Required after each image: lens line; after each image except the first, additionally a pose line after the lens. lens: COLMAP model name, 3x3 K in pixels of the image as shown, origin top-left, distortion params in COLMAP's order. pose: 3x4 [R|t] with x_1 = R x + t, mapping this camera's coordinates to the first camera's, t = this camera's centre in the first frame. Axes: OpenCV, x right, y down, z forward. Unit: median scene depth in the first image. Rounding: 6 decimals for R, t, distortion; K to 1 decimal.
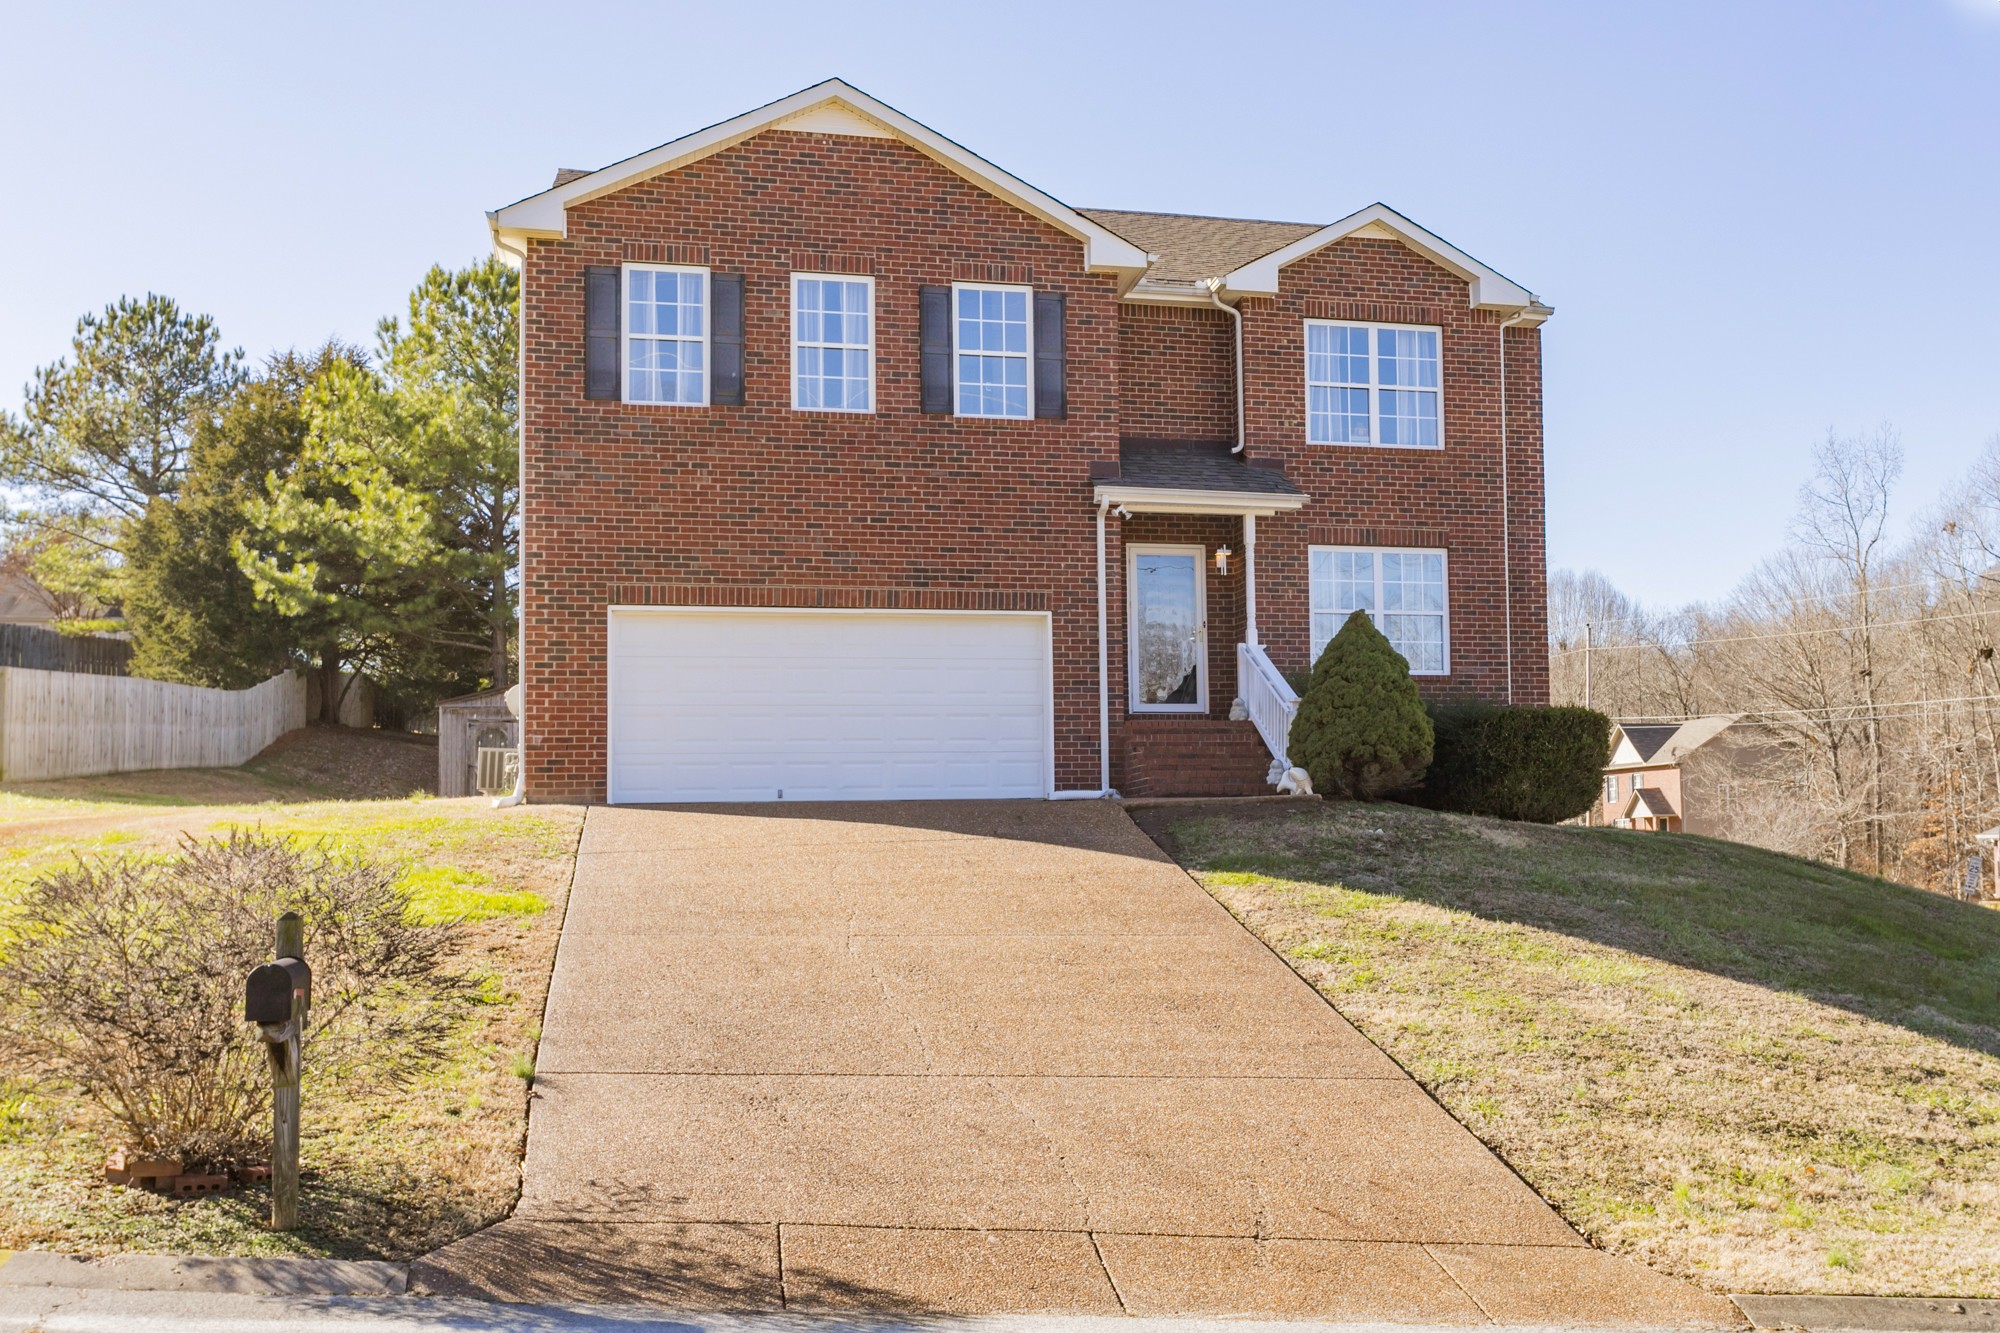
lens RADIAL K [[972.2, 0, 1001.1], [0, 972.2, 685.1], [0, 0, 1]] dist [-0.001311, 0.000168]
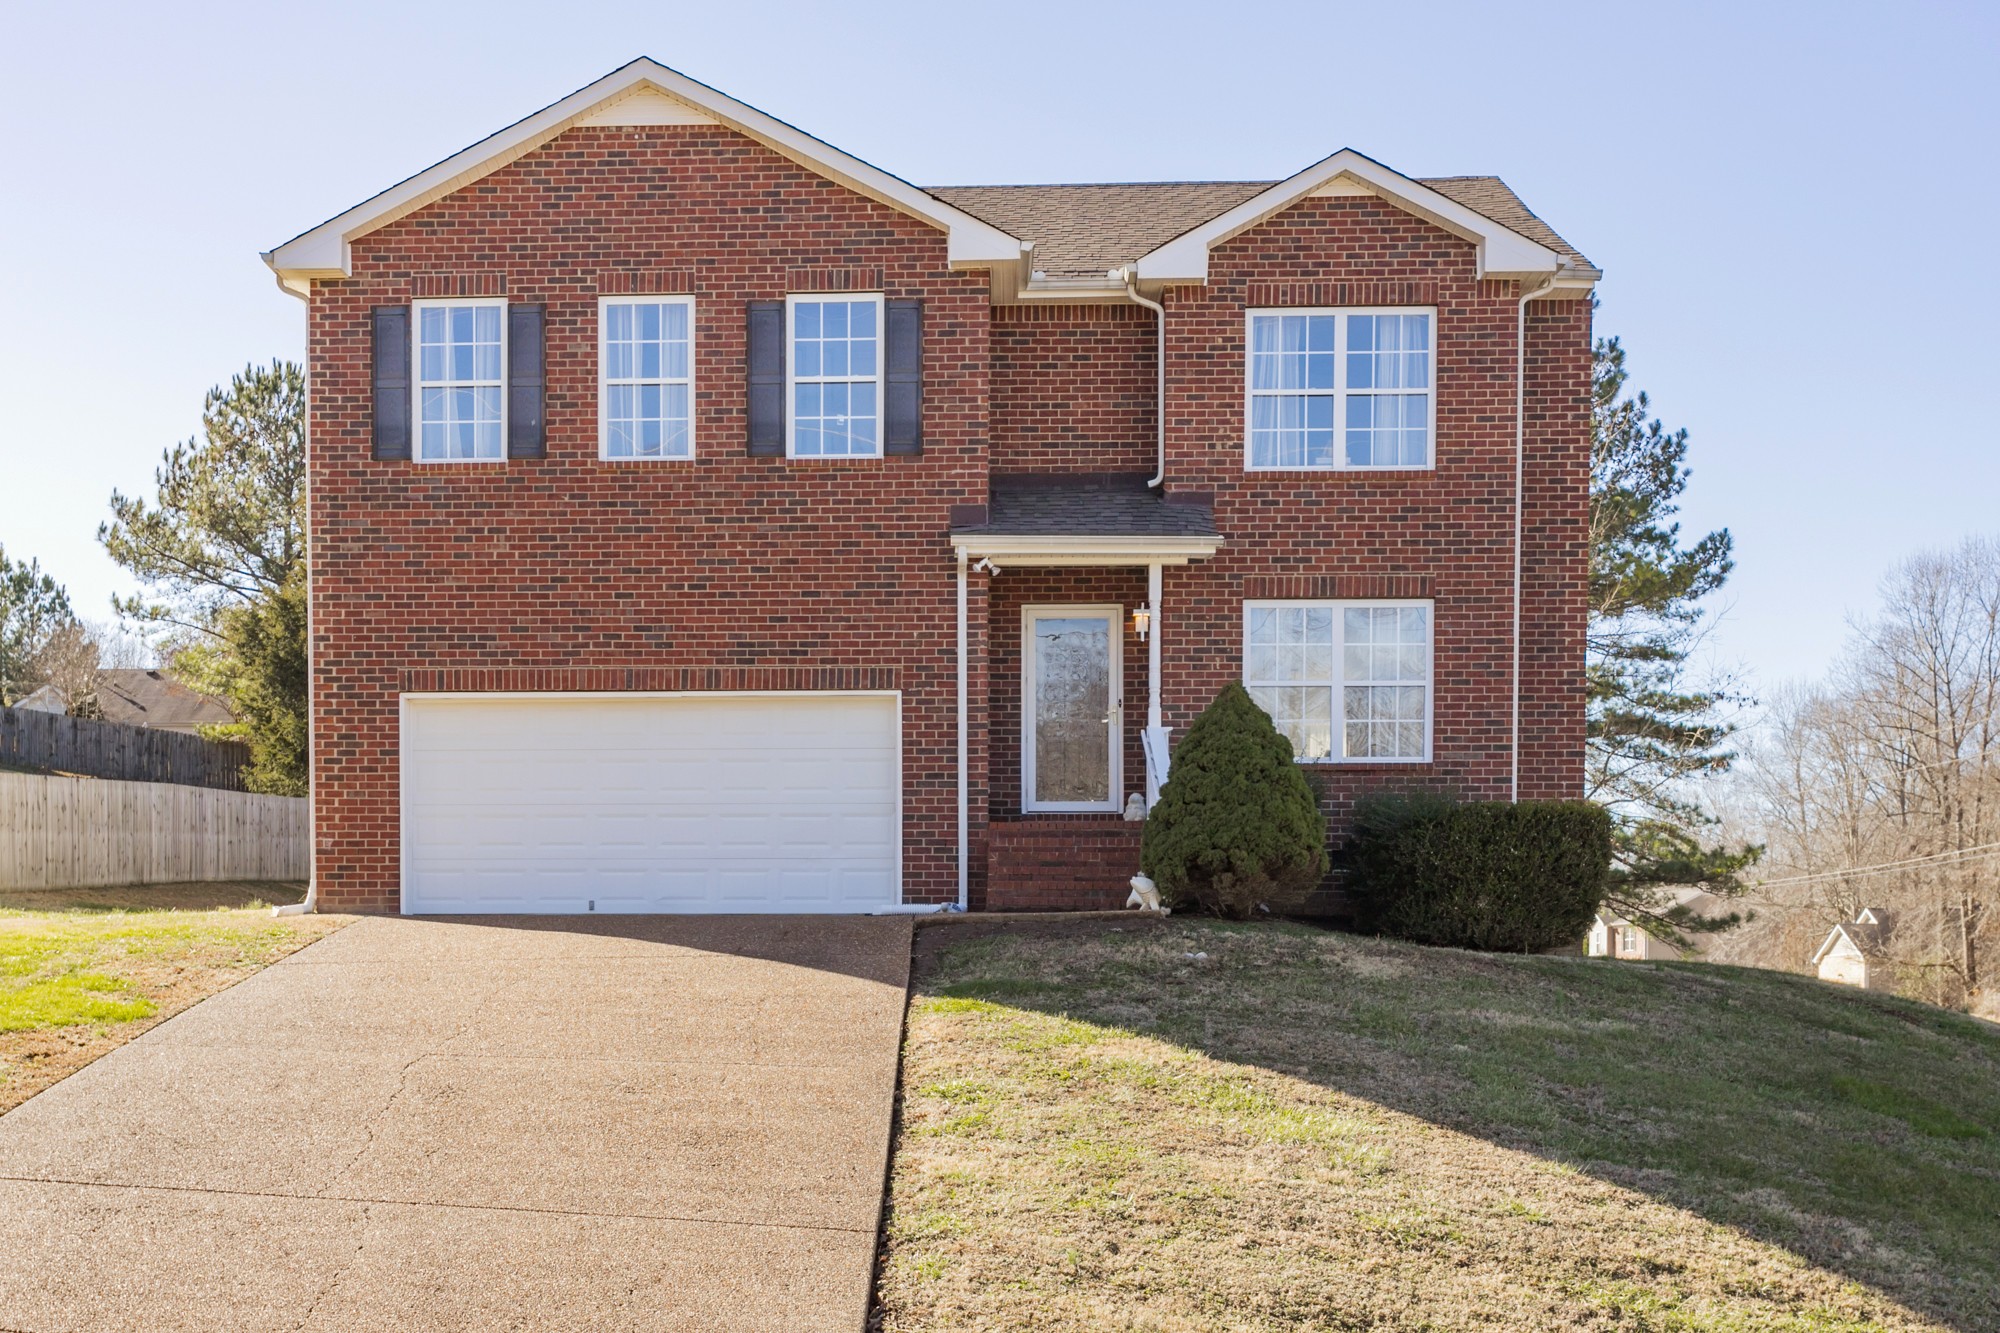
lens RADIAL K [[1184.7, 0, 999.8], [0, 1184.7, 844.1], [0, 0, 1]] dist [0.000206, -0.000764]
pose [[0.987589, 0.000793, -0.157061, 0.294693], [0.006831, 0.998824, 0.047994, 0.007728], [0.156914, -0.048471, 0.986422, 0.005738]]
